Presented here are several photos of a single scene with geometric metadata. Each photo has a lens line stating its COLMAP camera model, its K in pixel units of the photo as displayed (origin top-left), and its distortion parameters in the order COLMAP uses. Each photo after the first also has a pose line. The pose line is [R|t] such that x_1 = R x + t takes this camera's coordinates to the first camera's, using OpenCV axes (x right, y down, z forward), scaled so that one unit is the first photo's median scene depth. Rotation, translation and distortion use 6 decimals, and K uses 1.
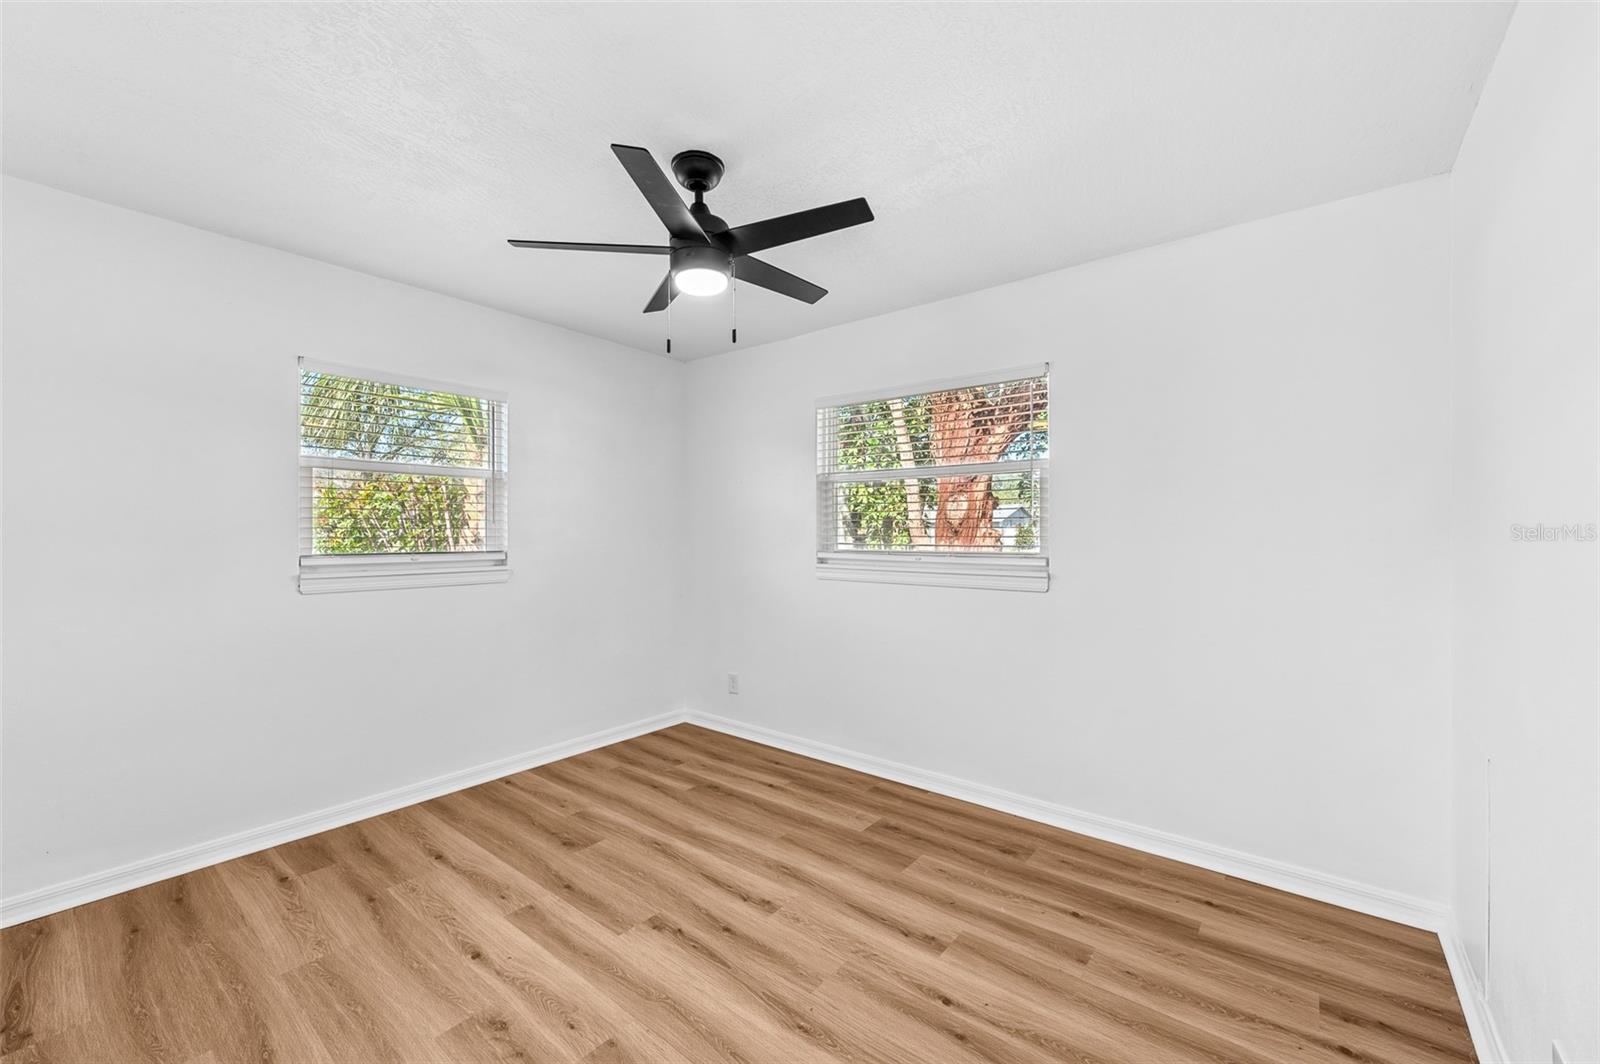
lens RADIAL K [[646.5, 0, 799.4], [0, 646.5, 542.3], [0, 0, 1]] dist [-0.000081, 0.000322]
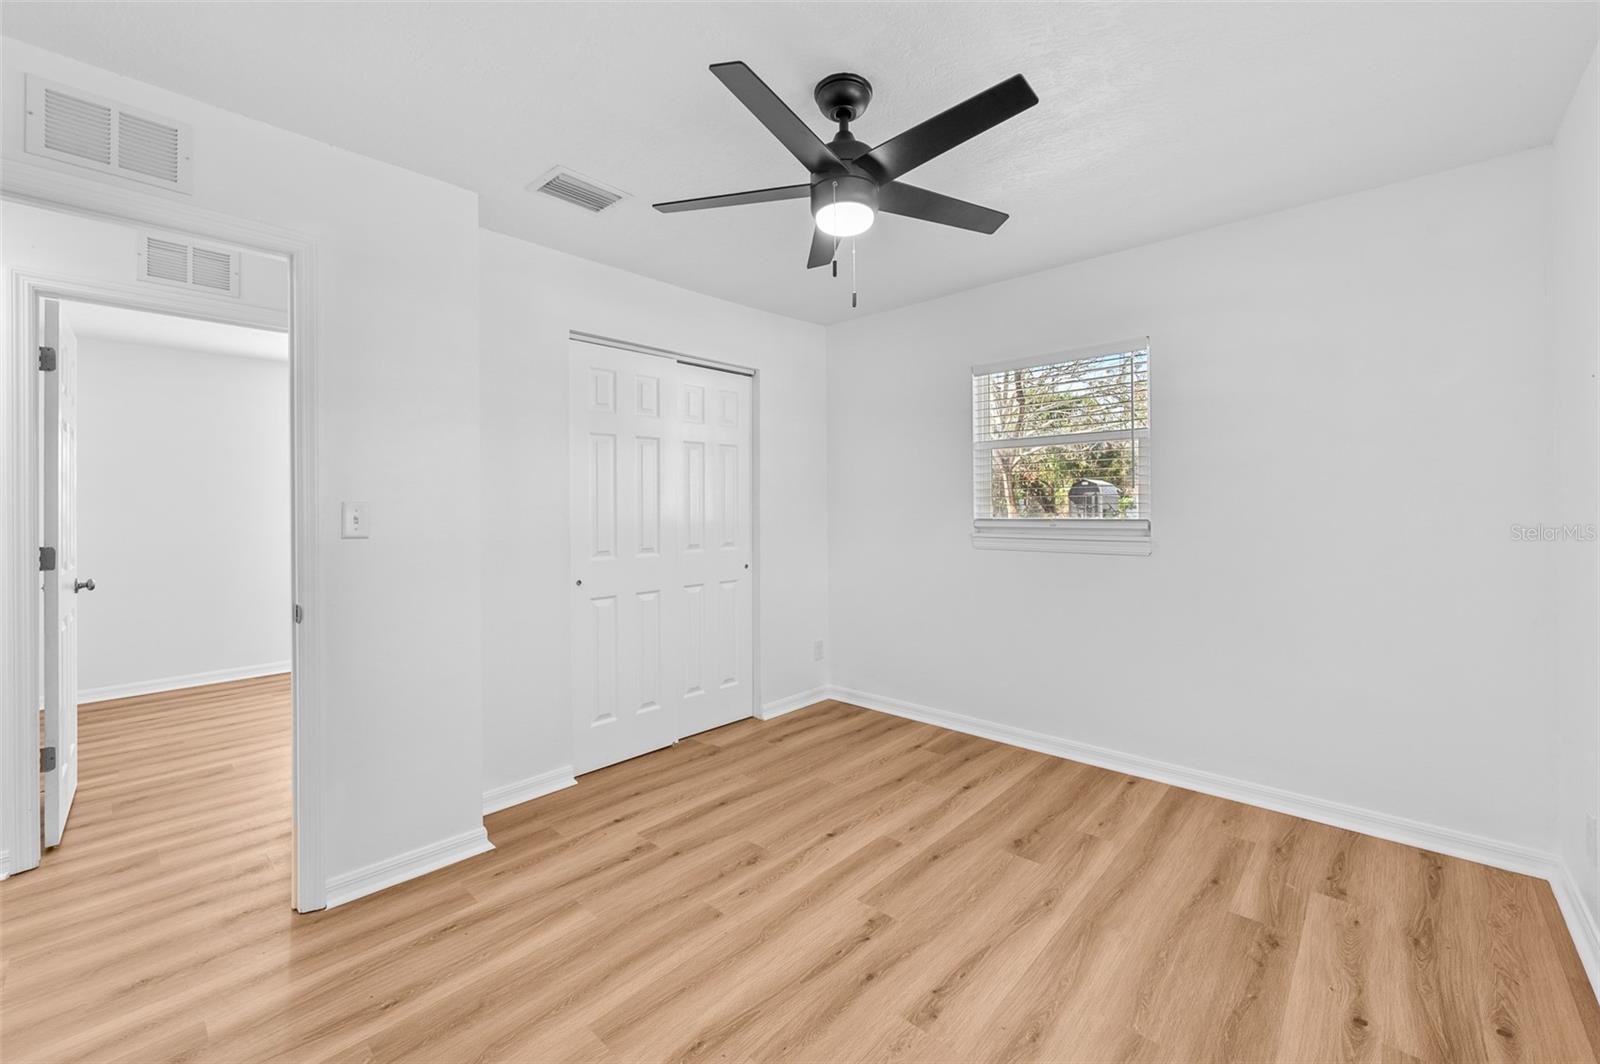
lens RADIAL K [[646.5, 0, 793.5], [0, 646.5, 496.7], [0, 0, 1]] dist [-0.000081, 0.000322]
pose [[-0.071543, -0.011111, -0.997376, 0.571848], [-0.006913, 0.999919, -0.010643, -0.003746], [0.997414, 0.006133, -0.071614, 0.754494]]
